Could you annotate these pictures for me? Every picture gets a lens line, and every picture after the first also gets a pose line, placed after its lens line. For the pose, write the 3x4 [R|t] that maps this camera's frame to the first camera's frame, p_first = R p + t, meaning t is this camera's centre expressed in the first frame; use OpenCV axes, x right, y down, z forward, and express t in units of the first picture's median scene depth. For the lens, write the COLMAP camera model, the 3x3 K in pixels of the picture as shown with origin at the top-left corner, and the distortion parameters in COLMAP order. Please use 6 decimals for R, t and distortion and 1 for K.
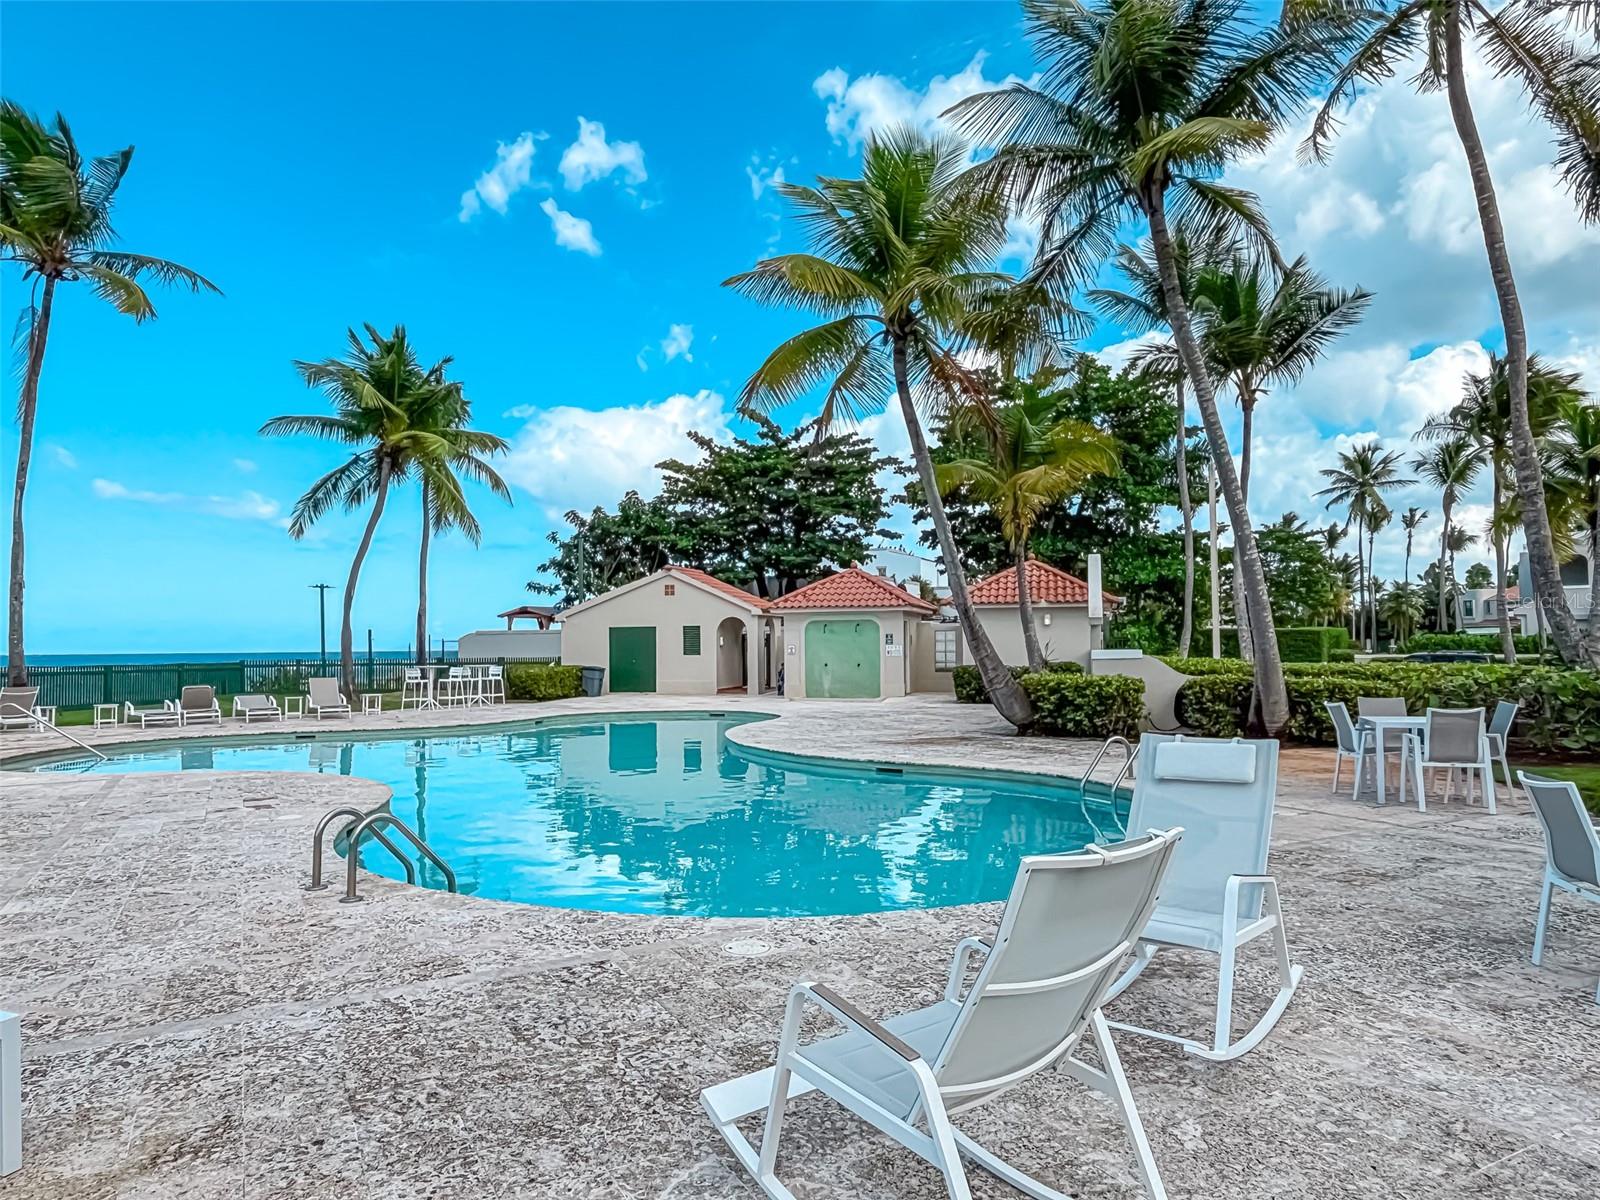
lens RADIAL K [[1017.8, 0, 796.6], [0, 1017.8, 603.6], [0, 0, 1]] dist [-0.000679, -0.001203]
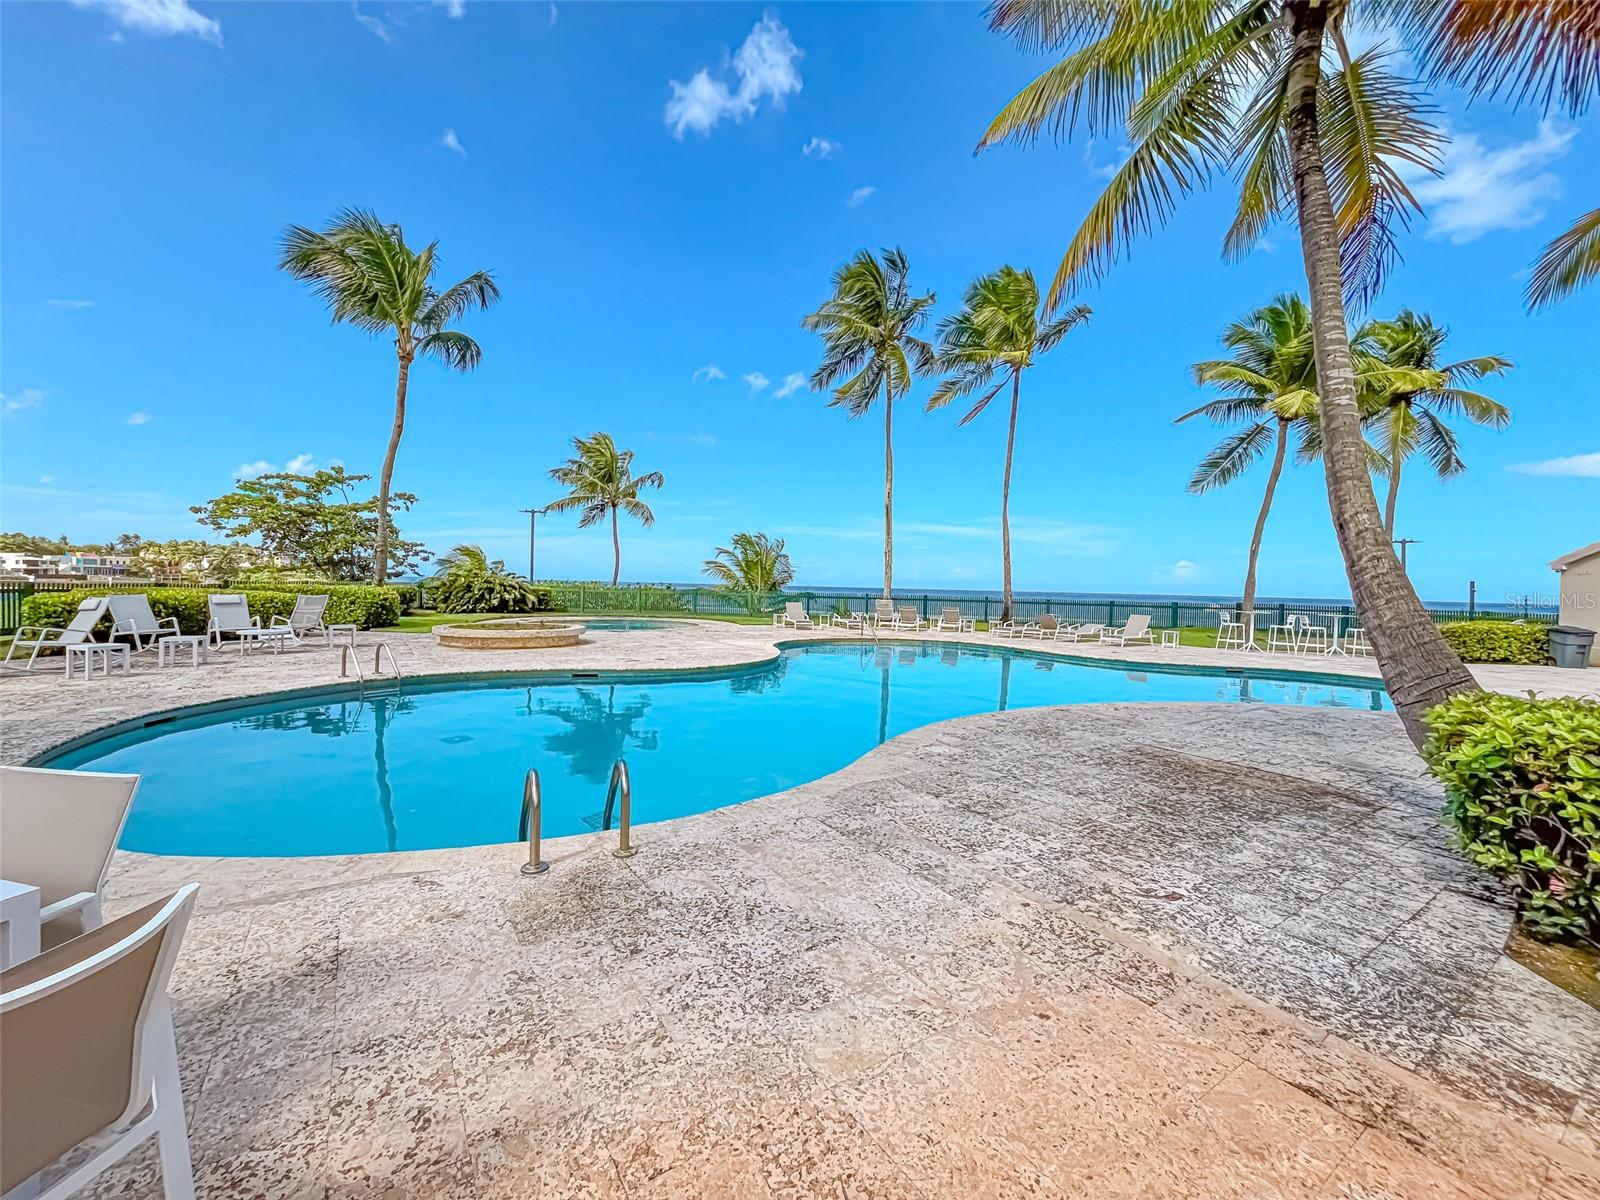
lens RADIAL K [[652.3, 0, 792.0], [0, 652.3, 594.6], [0, 0, 1]] dist [-0.001584, -0.000025]
pose [[0.086645, 0.030139, -0.995783, 0.368918], [0.018828, 0.999314, 0.031884, 0.015217], [0.996061, -0.021511, 0.086018, 0.580191]]
